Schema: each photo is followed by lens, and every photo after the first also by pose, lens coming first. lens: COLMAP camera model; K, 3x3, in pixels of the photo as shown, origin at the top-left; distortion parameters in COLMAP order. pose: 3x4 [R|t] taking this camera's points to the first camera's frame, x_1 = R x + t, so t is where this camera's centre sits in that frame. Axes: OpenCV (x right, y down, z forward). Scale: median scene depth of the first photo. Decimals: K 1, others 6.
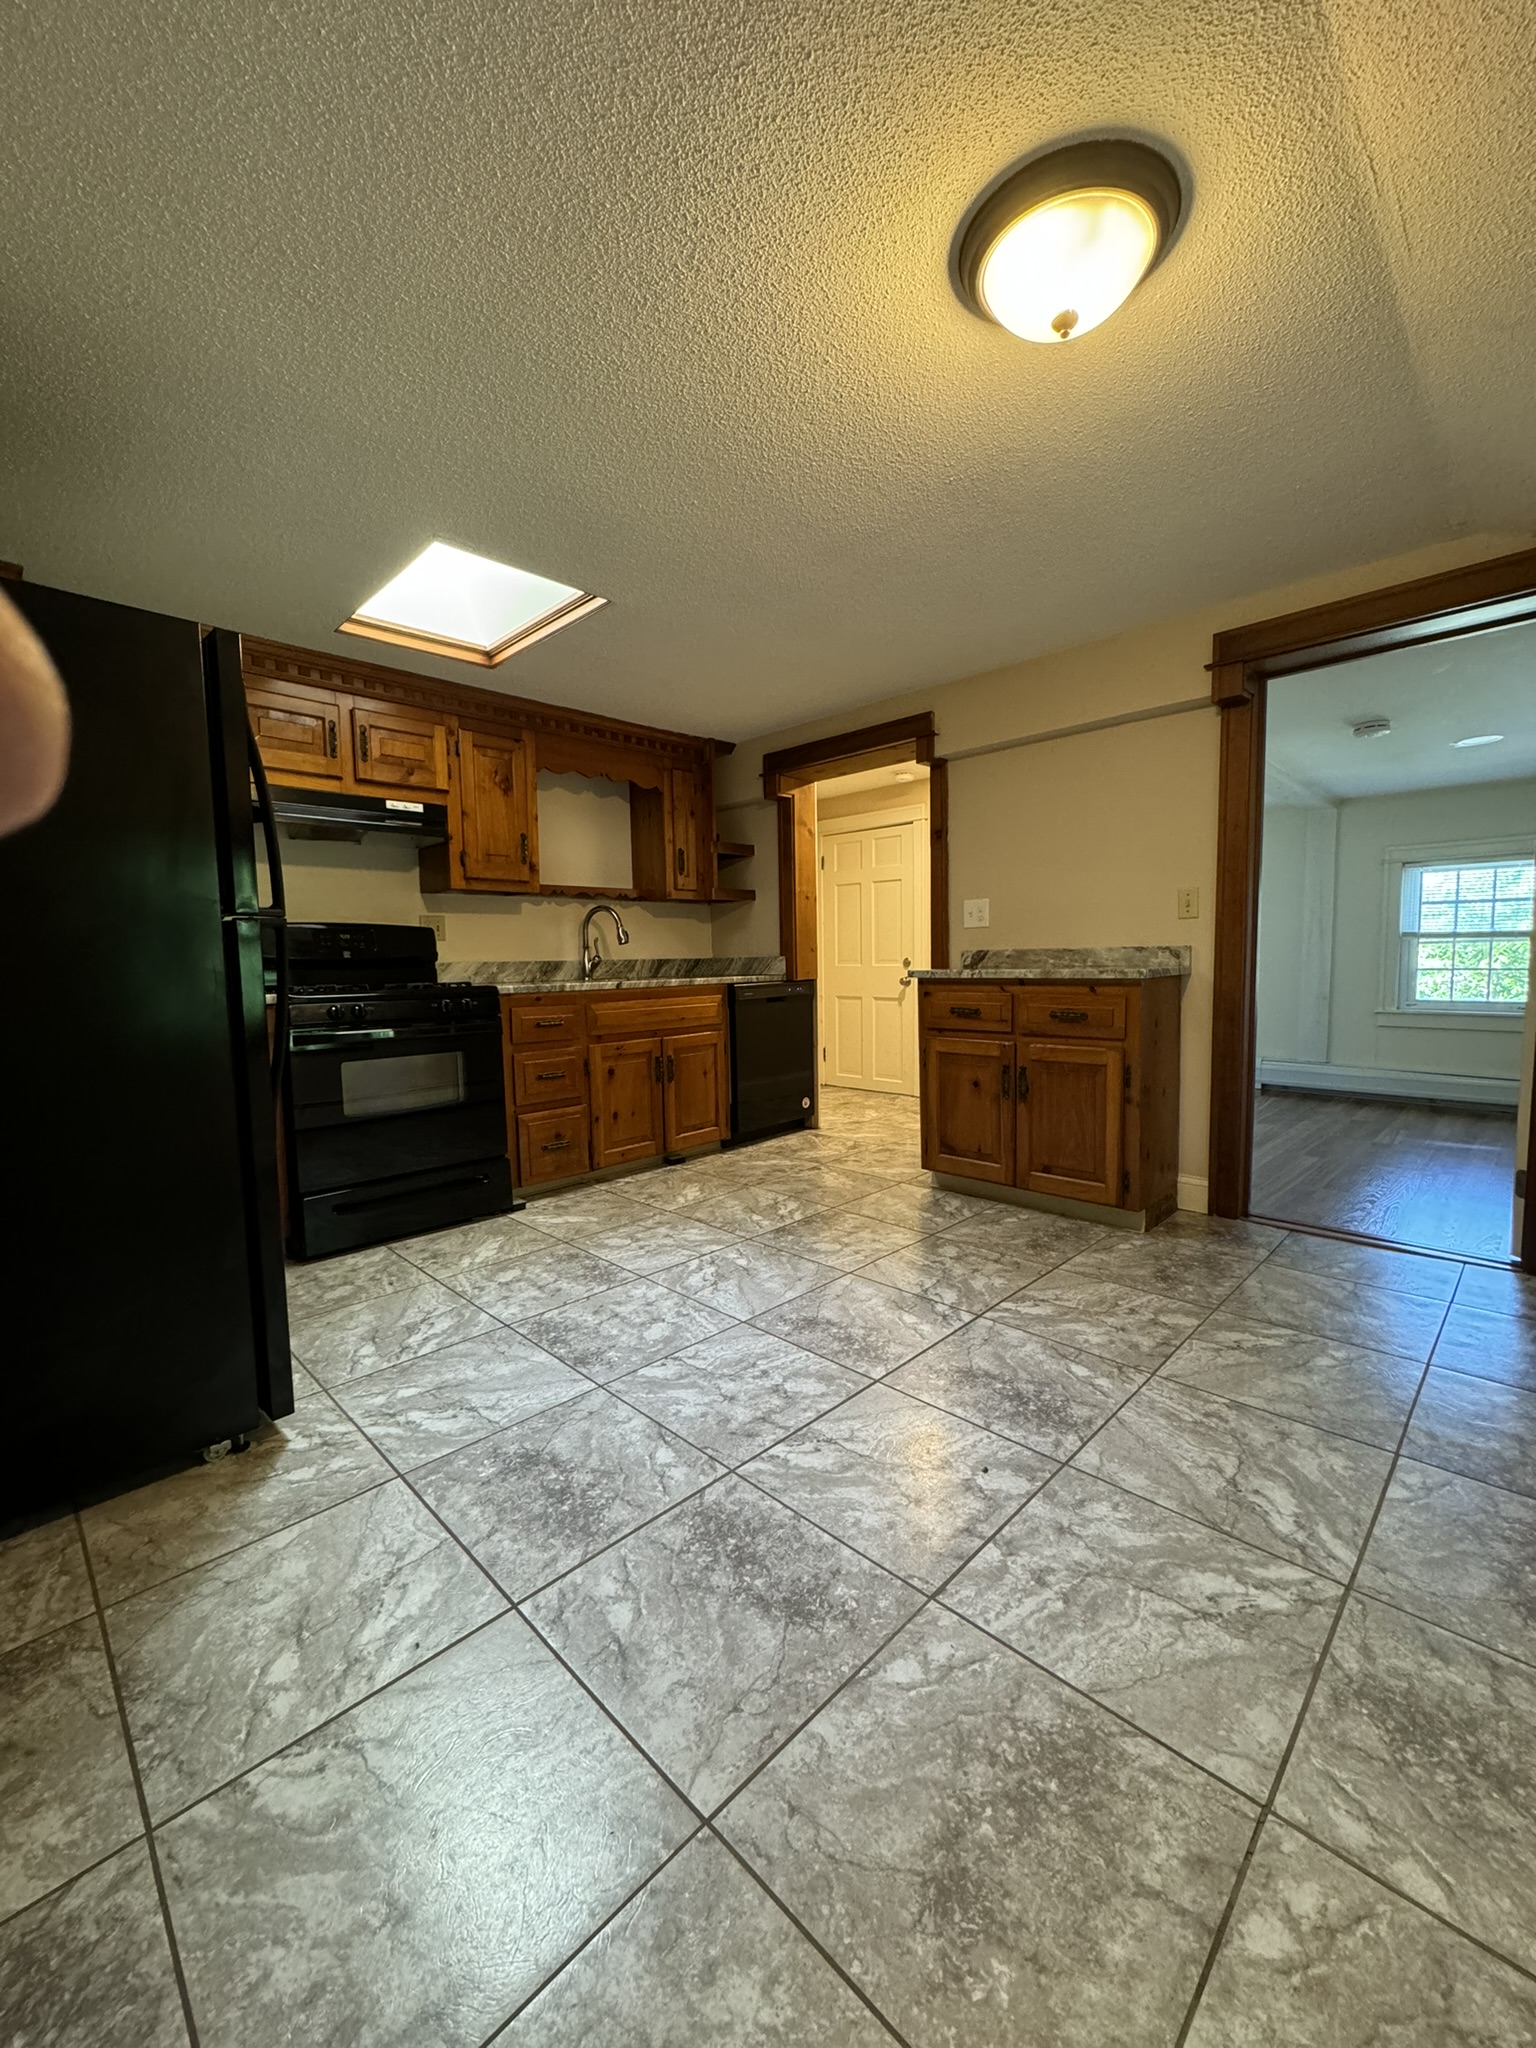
lens RADIAL K [[813.7, 0, 769.5], [0, 813.7, 1027.8], [0, 0, 1]] dist [-0.002335, 0.000553]
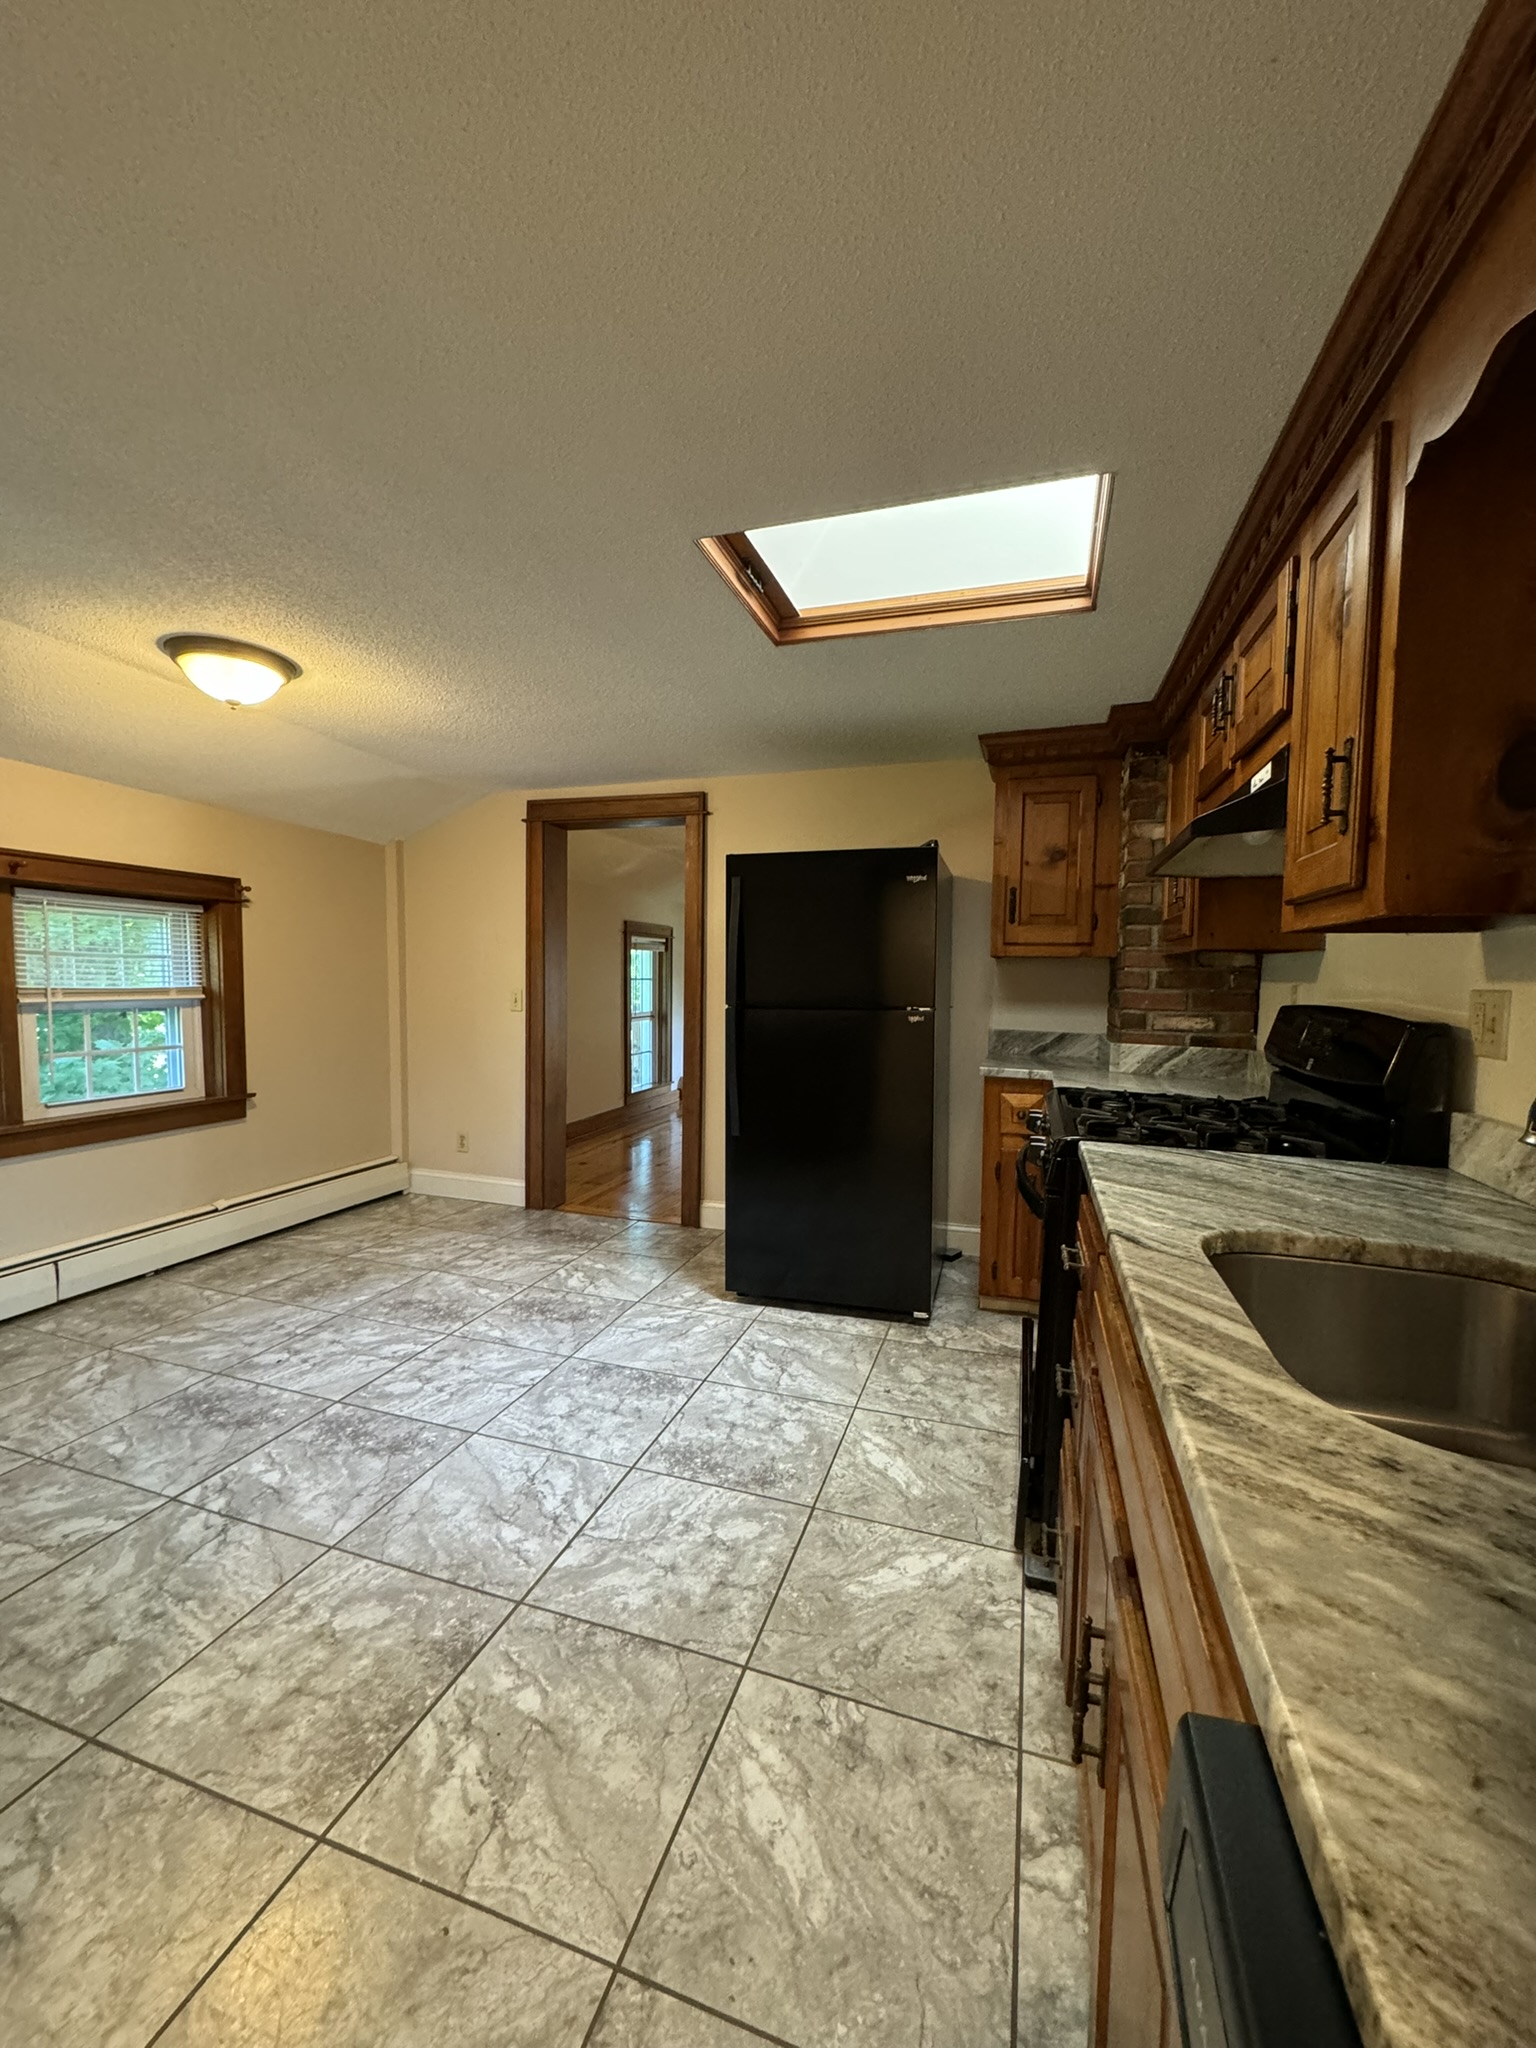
lens RADIAL K [[813.7, 0, 772.8], [0, 813.7, 1025.8], [0, 0, 1]] dist [-0.002335, 0.000553]
pose [[-0.889925, 0.030717, -0.455071, 0.081388], [-0.041104, 0.988269, 0.147090, -0.285102], [0.454250, 0.149604, -0.878223, 2.057385]]
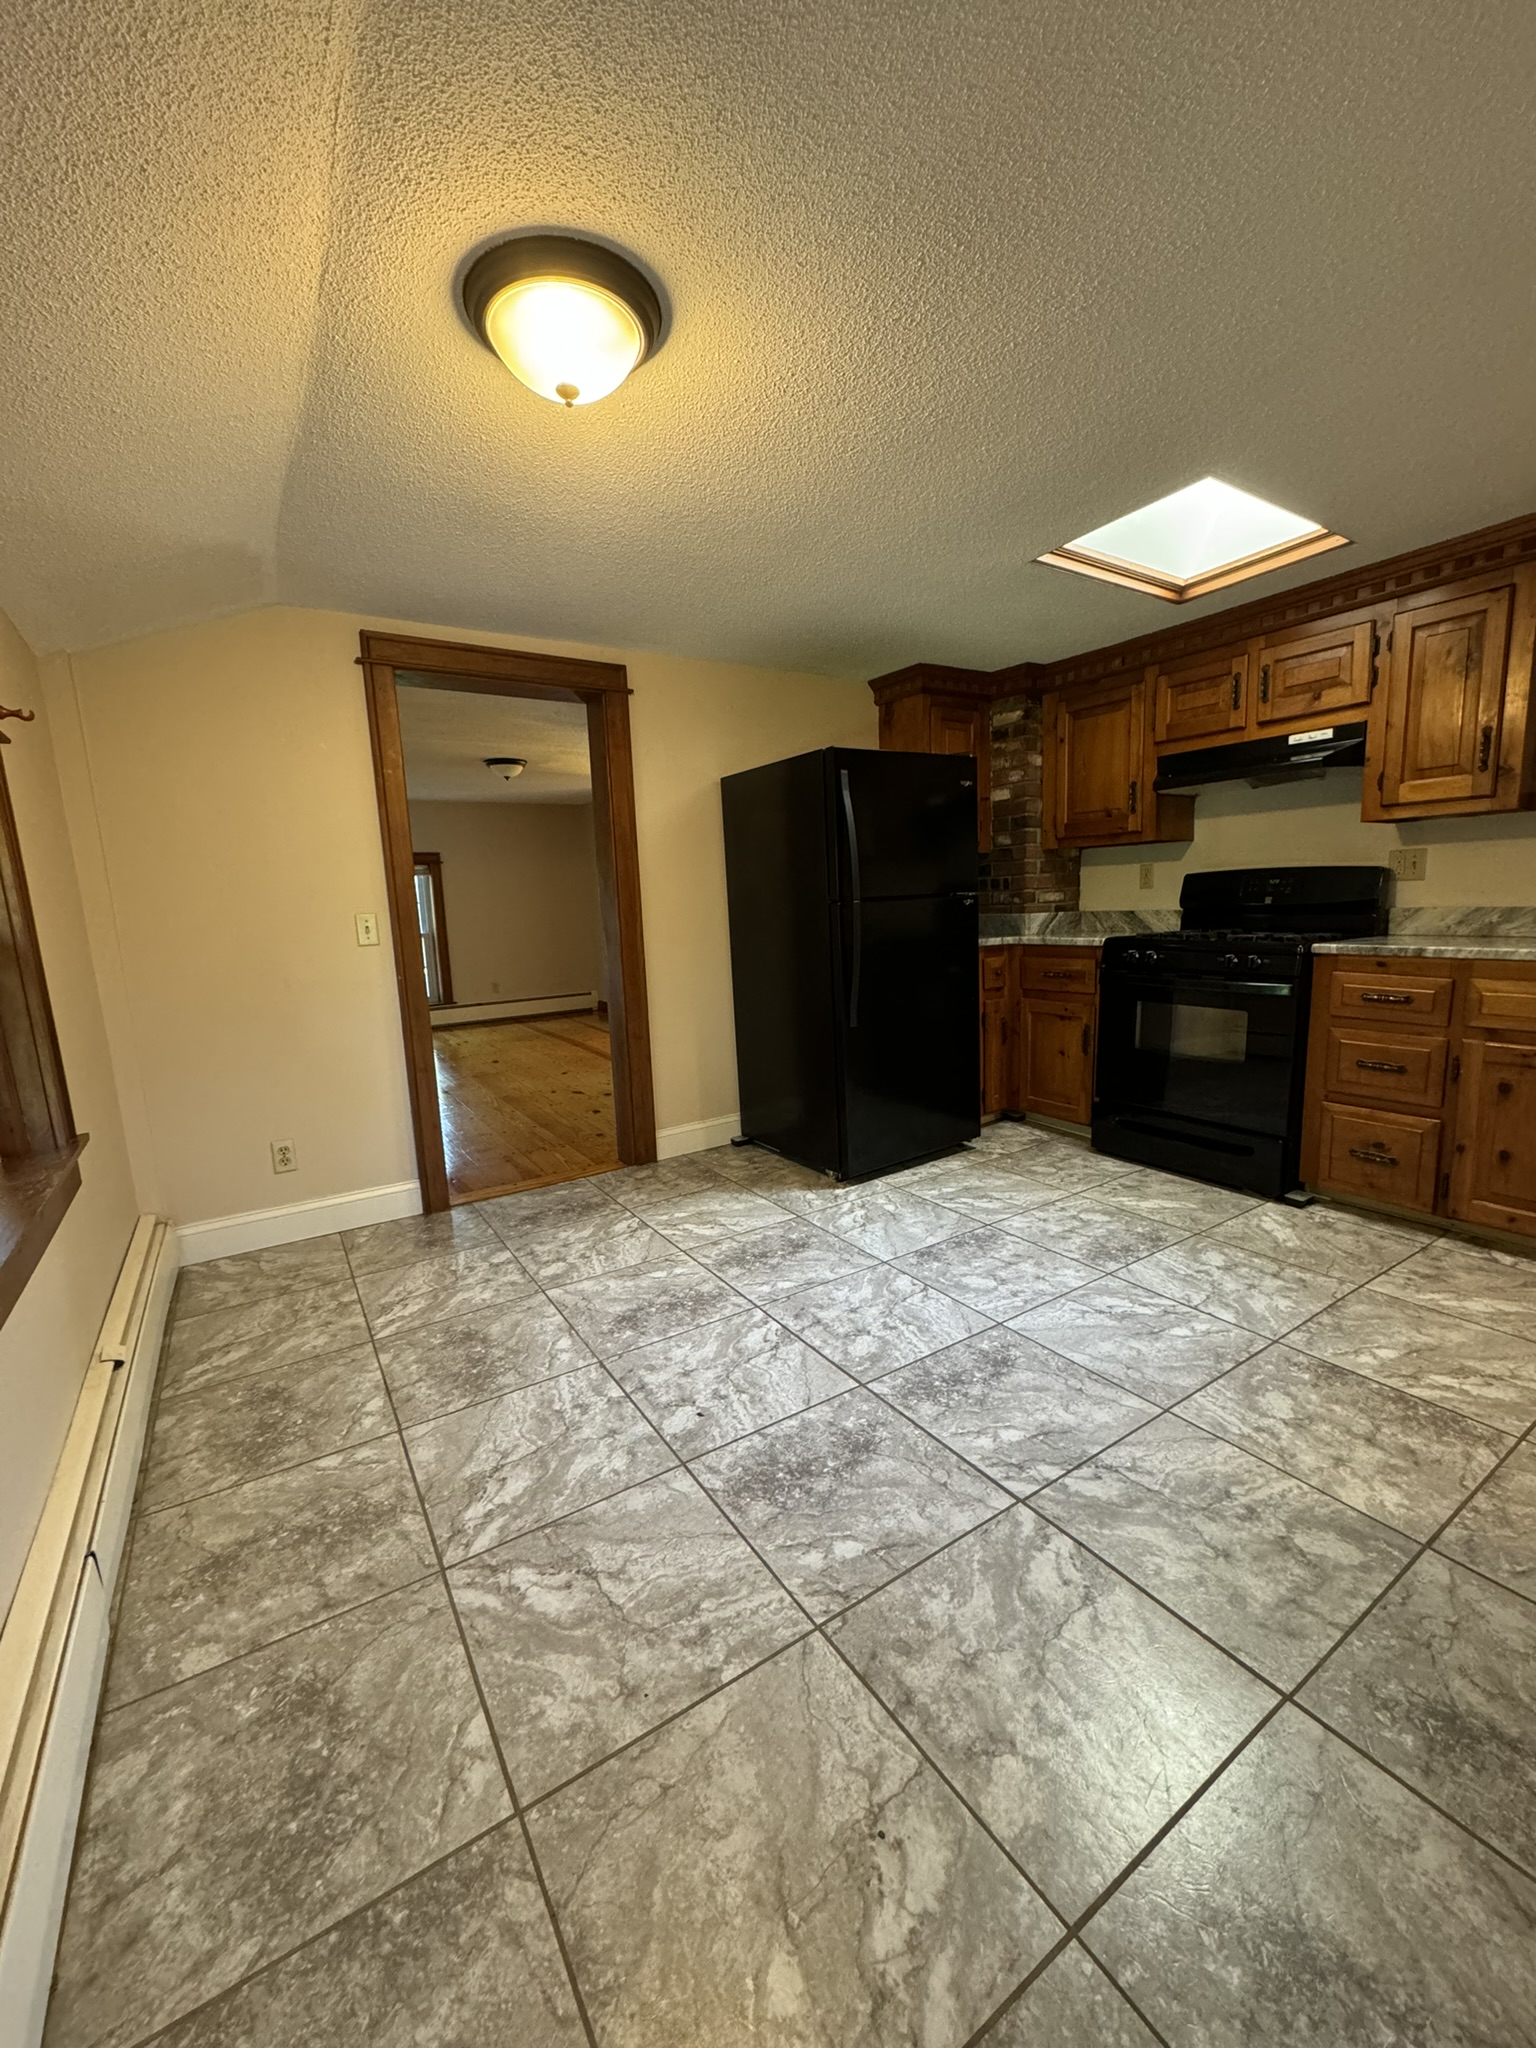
lens RADIAL K [[813.7, 0, 772.4], [0, 813.7, 1024.6], [0, 0, 1]] dist [-0.002335, 0.000553]
pose [[-0.207968, 0.174146, -0.962508, 0.933850], [-0.043936, 0.981367, 0.187051, -0.156035], [0.977148, 0.081190, -0.196442, 0.959215]]
